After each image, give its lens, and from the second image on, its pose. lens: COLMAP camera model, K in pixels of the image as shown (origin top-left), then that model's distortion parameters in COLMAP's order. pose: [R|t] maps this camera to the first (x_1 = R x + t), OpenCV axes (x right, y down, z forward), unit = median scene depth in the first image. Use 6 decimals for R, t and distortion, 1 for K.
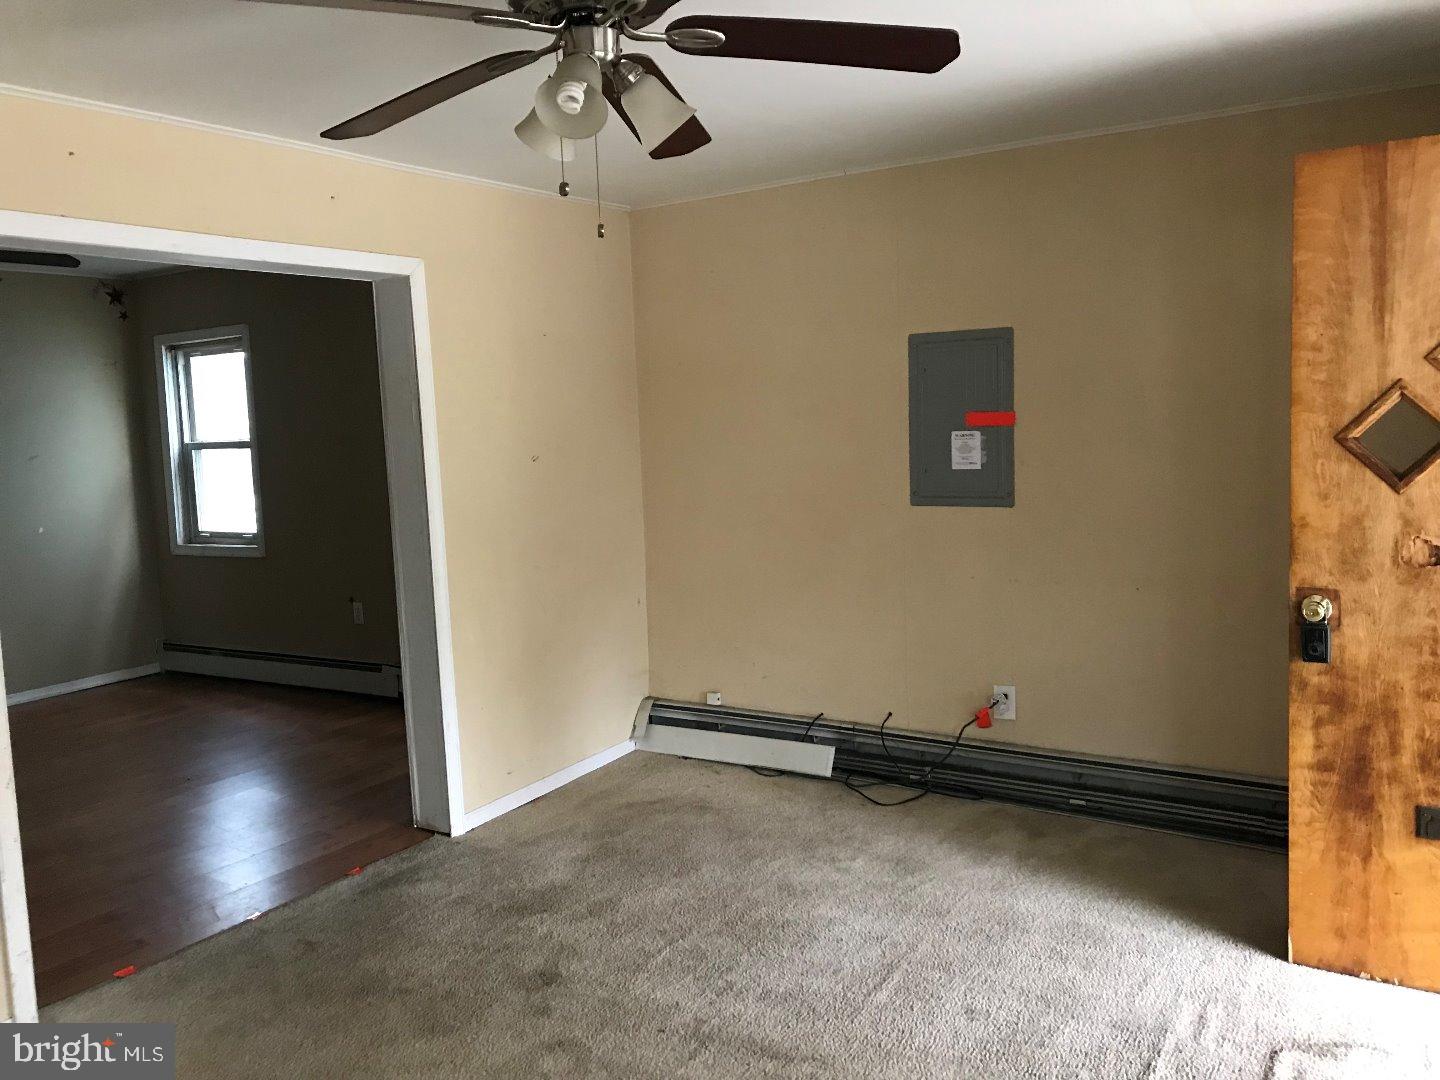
lens RADIAL K [[1192.0, 0, 716.8], [0, 1192.0, 536.5], [0, 0, 1]] dist [0.034293, -0.026536]
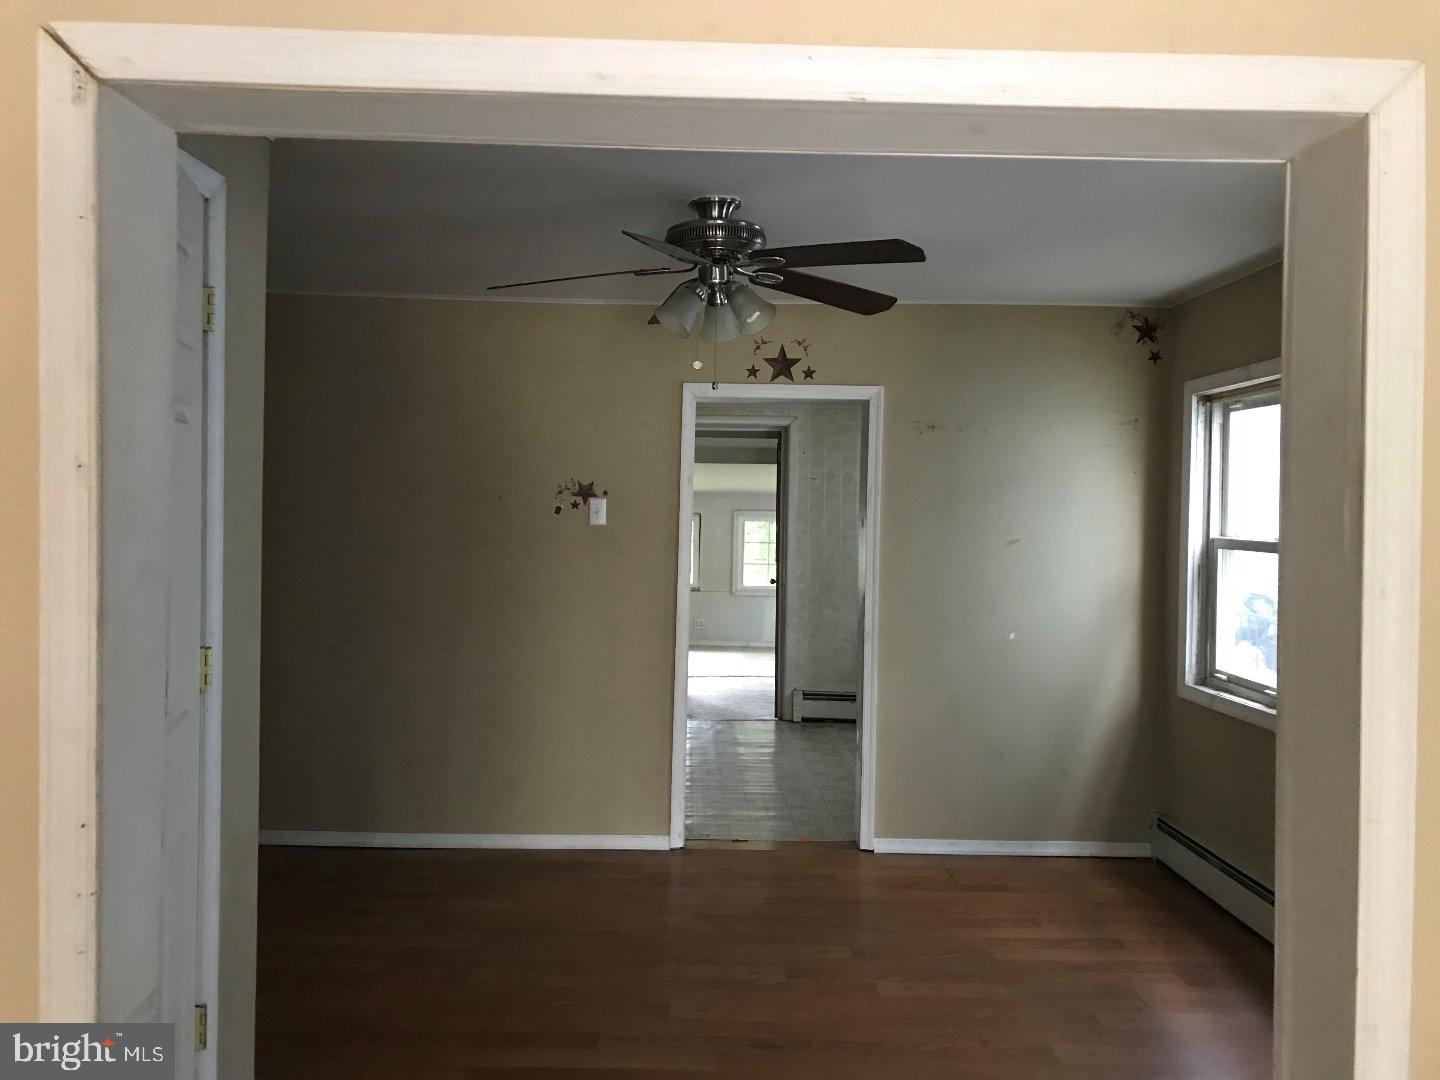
lens RADIAL K [[1192.0, 0, 718.7], [0, 1192.0, 525.7], [0, 0, 1]] dist [0.034293, -0.026536]
pose [[0.553964, 0.066126, -0.829910, -0.035022], [-0.135018, 0.990780, -0.011180, -0.039999], [0.821519, 0.118246, 0.557785, 0.396144]]
